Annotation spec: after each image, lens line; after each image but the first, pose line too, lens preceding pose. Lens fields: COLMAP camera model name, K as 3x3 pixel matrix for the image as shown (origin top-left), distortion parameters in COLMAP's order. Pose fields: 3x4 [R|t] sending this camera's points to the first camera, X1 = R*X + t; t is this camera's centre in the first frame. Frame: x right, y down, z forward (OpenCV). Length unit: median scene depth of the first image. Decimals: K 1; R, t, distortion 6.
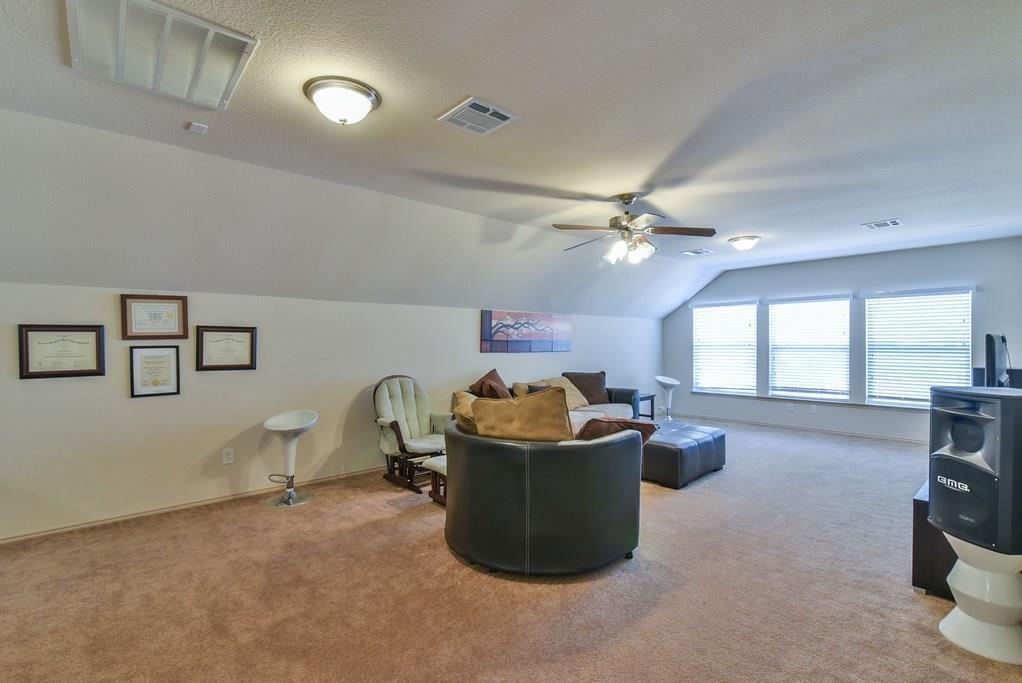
lens RADIAL K [[468.3, 0, 508.4], [0, 468.3, 344.6], [0, 0, 1]] dist [-0.020932, 0.000812]
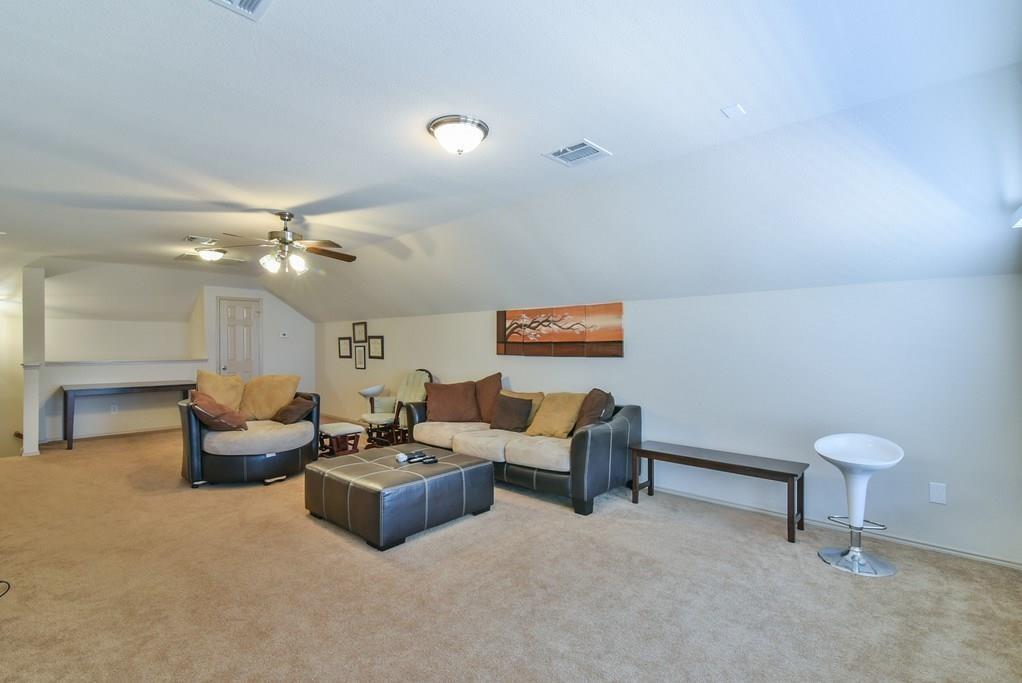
lens RADIAL K [[468.3, 0, 508.4], [0, 468.3, 344.6], [0, 0, 1]] dist [-0.020932, 0.000812]
pose [[0.088967, 0.008102, -0.996002, 0.900449], [0.002222, 0.999963, 0.008333, -0.012222], [0.996032, -0.002954, 0.088946, 0.921993]]
